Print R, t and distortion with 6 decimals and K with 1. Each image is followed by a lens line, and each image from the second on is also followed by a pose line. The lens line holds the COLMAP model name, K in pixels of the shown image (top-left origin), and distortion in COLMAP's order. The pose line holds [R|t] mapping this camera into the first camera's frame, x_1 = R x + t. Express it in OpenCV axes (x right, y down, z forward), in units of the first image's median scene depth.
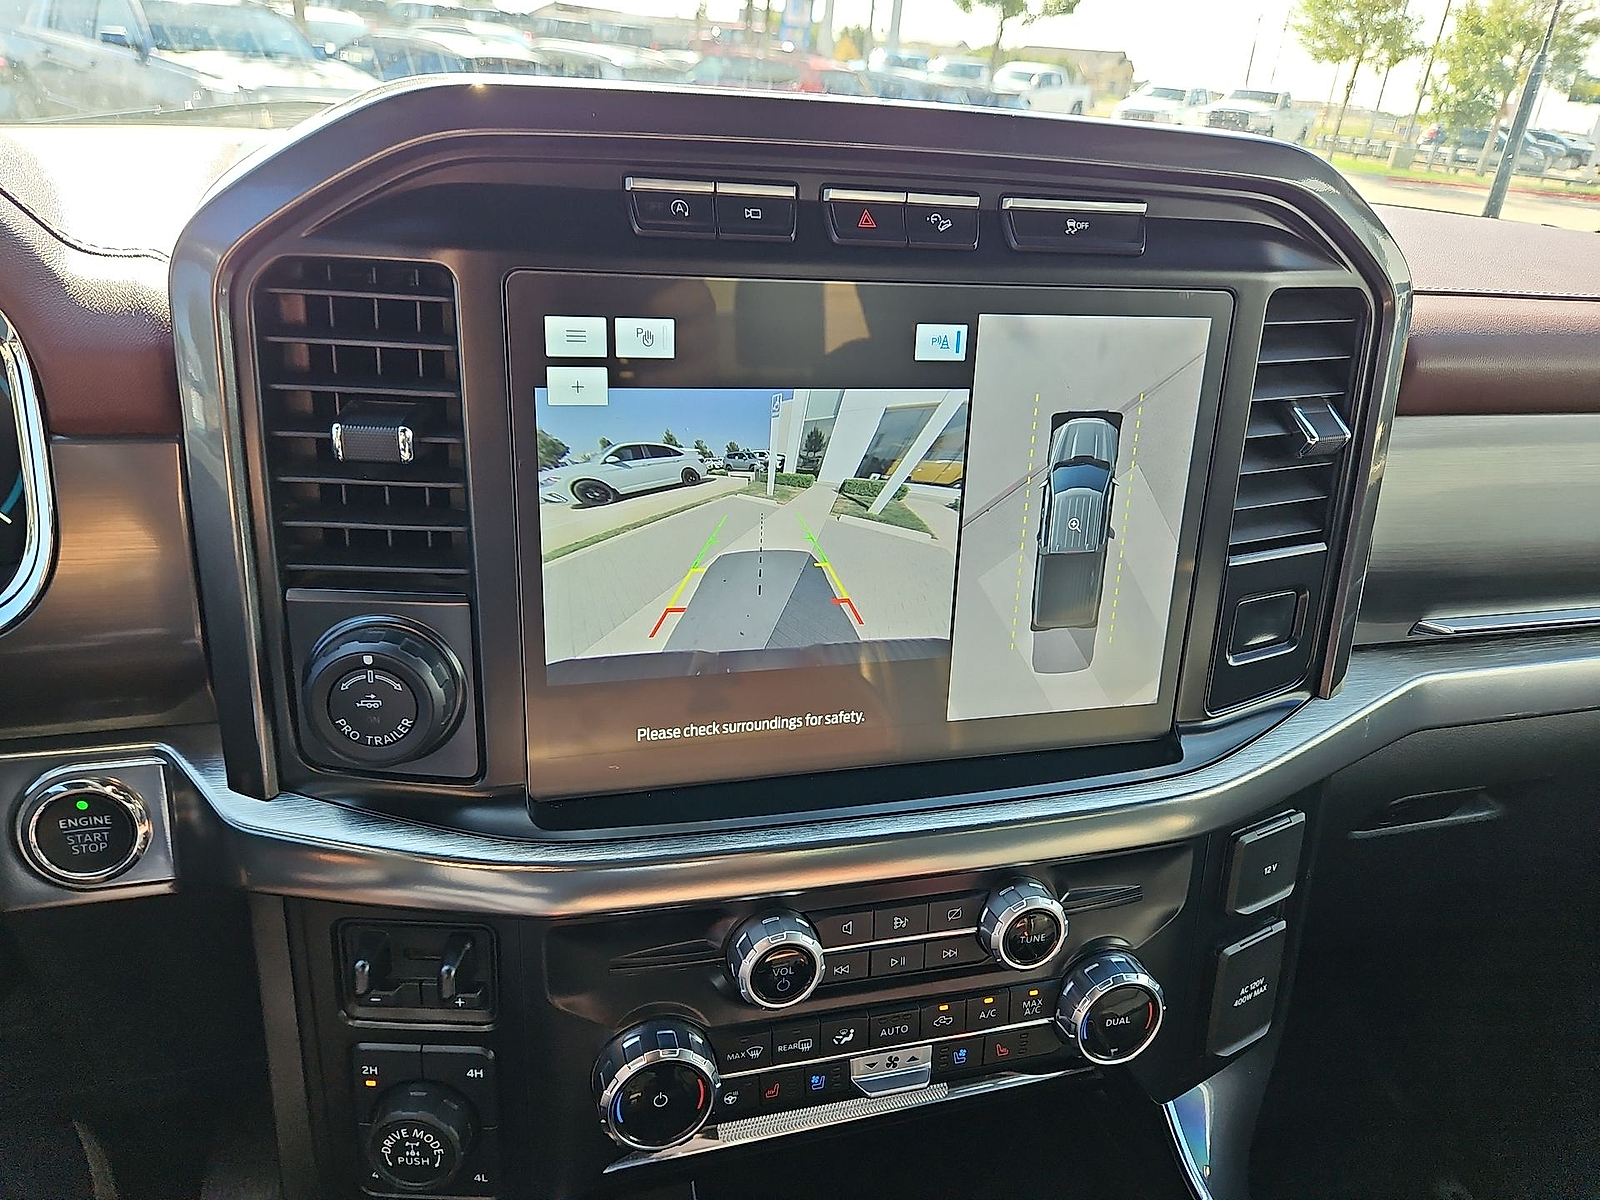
lens RADIAL K [[1103.0, 0, 800.0], [0, 1103.0, 600.0], [0, 0, 1]] dist [0.096865, -0.092525]
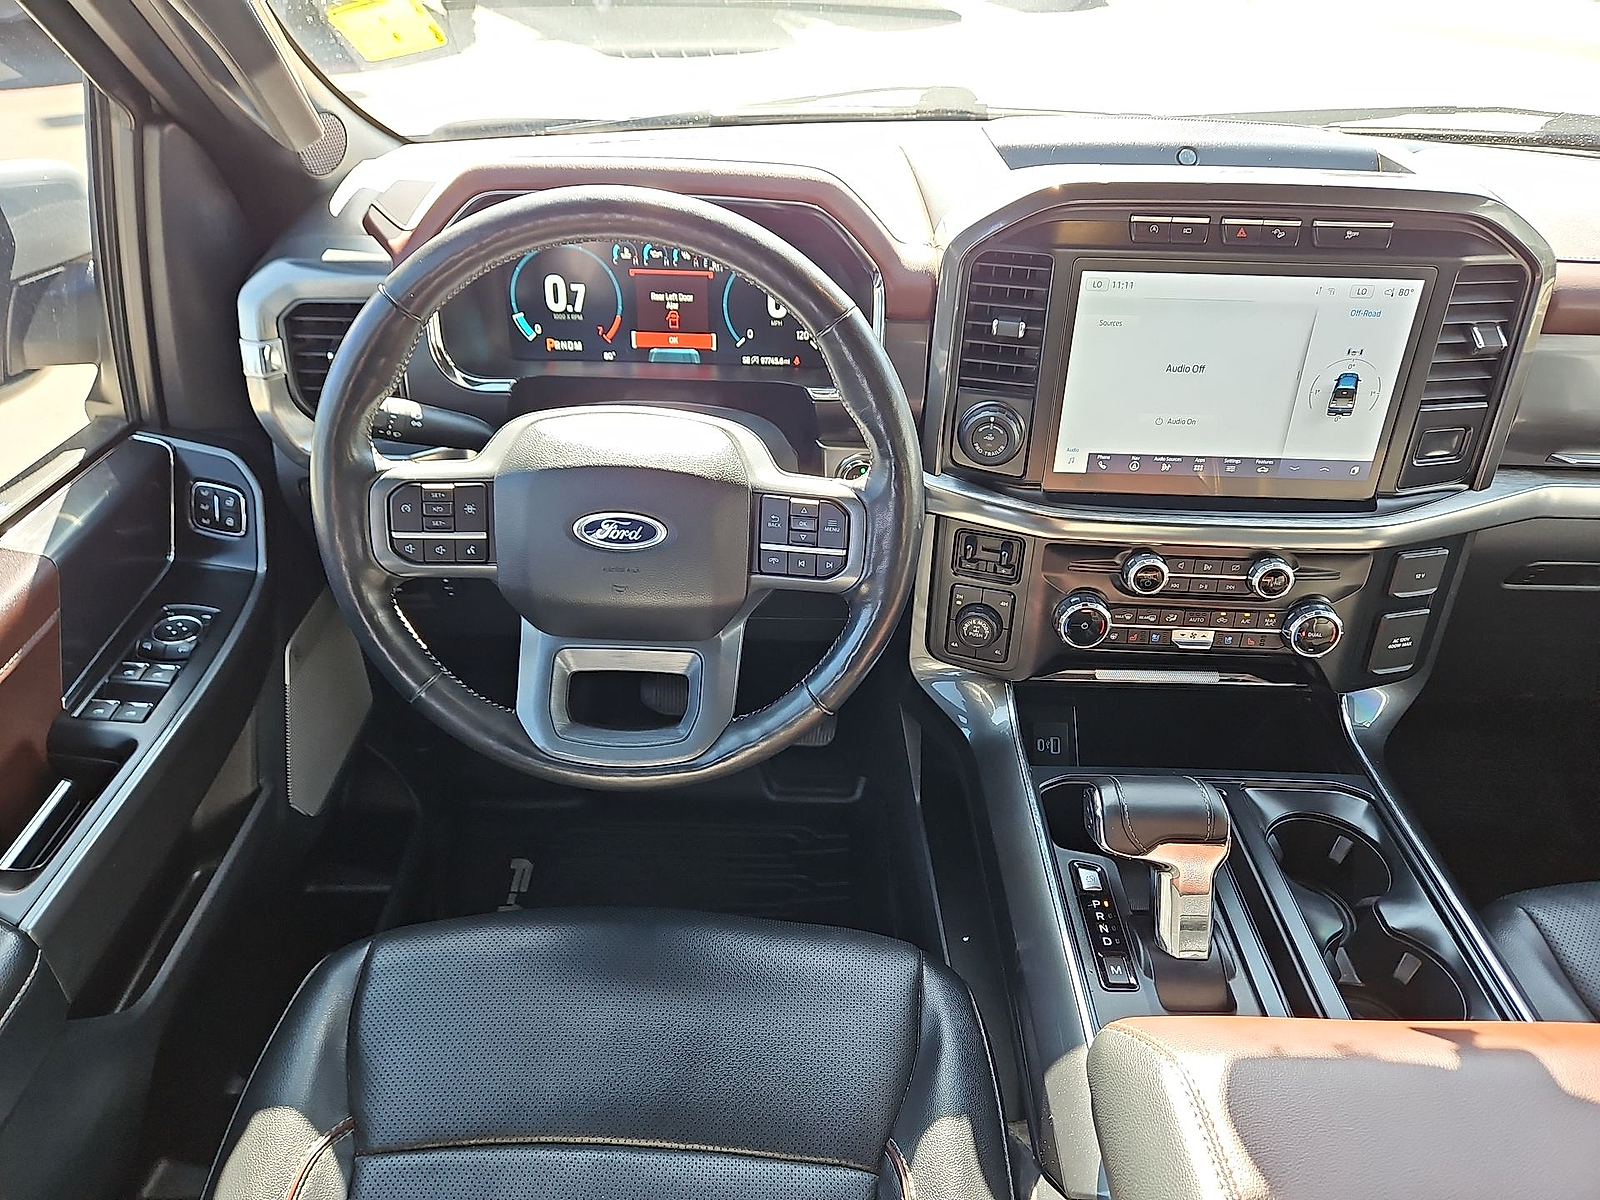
lens RADIAL K [[1078.7, 0, 800.0], [0, 1078.7, 600.0], [0, 0, 1]] dist [0.044454, -0.037269]
pose [[0.952784, 0.129738, -0.274538, -0.072167], [-0.084420, 0.981661, 0.170921, 0.059912], [0.291678, -0.139675, 0.946264, -1.151080]]
